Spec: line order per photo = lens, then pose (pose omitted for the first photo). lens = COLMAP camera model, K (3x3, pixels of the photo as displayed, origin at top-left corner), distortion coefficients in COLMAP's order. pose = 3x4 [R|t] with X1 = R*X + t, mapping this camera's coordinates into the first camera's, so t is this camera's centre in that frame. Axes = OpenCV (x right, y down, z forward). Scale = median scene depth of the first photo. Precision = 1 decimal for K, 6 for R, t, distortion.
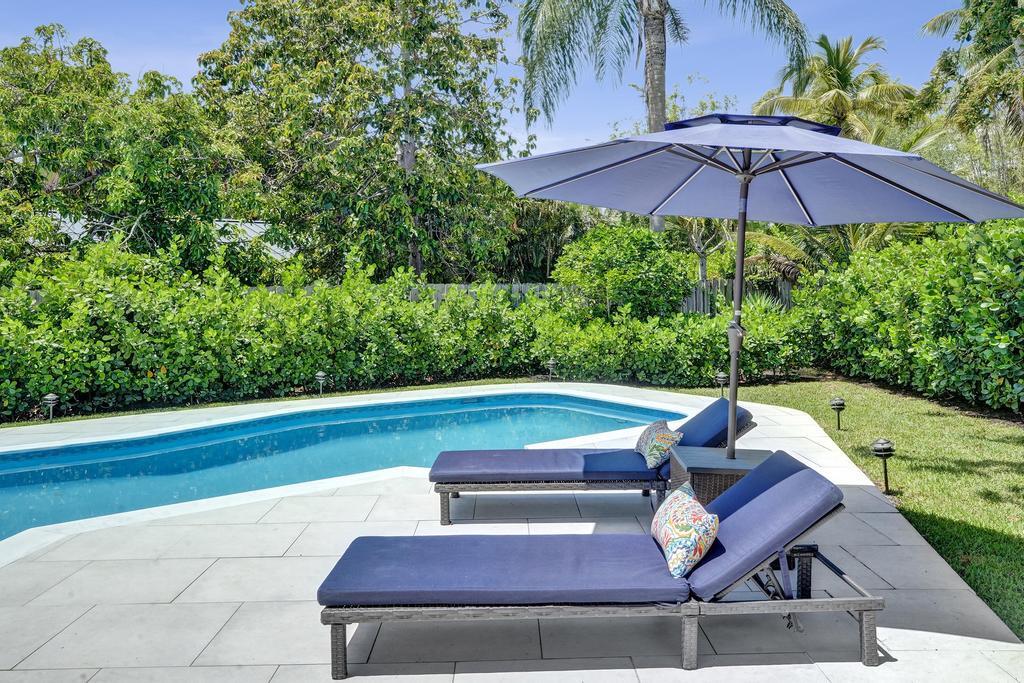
lens RADIAL K [[770.4, 0, 512.0], [0, 770.4, 341.5], [0, 0, 1]] dist [-0.000590, -0.000231]
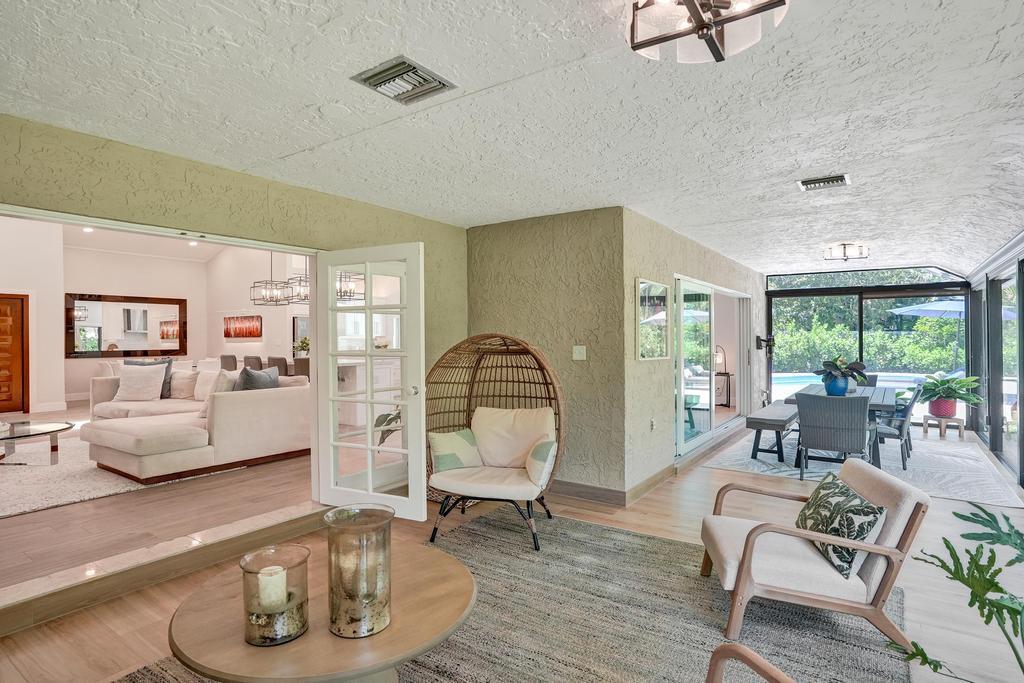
lens RADIAL K [[544.6, 0, 512.8], [0, 544.6, 336.4], [0, 0, 1]] dist [-0.044982, 0.023656]
pose [[0.816712, 0.014061, -0.576875, -0.004015], [-0.045972, 0.998111, -0.040758, 0.059194], [0.575212, 0.059808, 0.815815, -0.998488]]
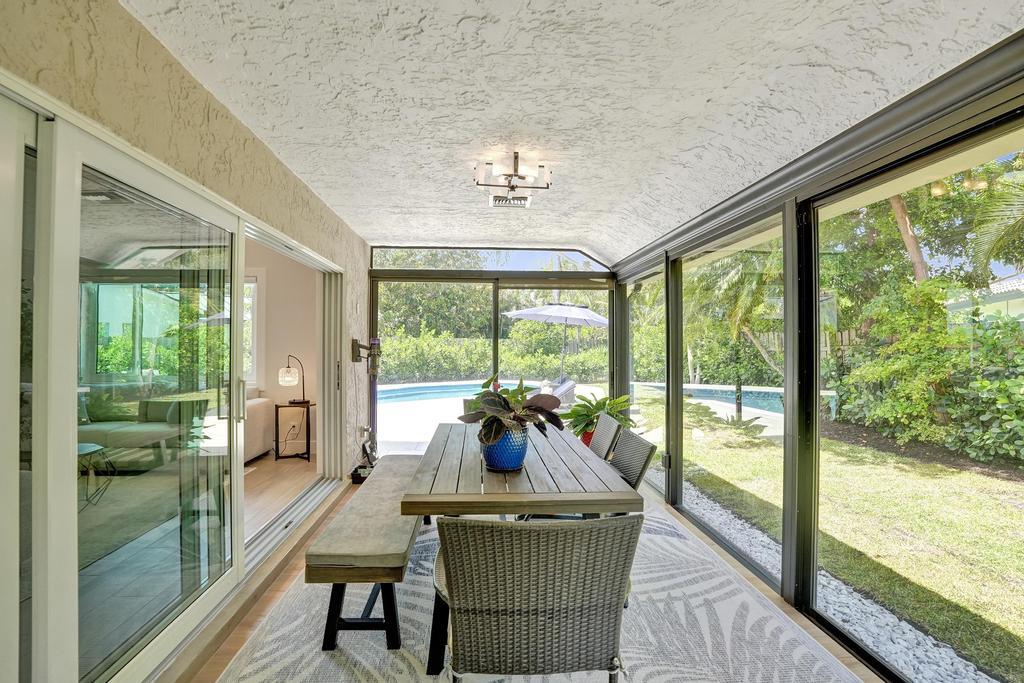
lens RADIAL K [[544.6, 0, 512.8], [0, 544.6, 336.4], [0, 0, 1]] dist [-0.044982, 0.023656]
pose [[0.997222, 0.021165, 0.071418, -0.057861], [-0.015727, 0.996995, -0.075855, 0.042751], [-0.072808, 0.074521, 0.994558, -0.663095]]
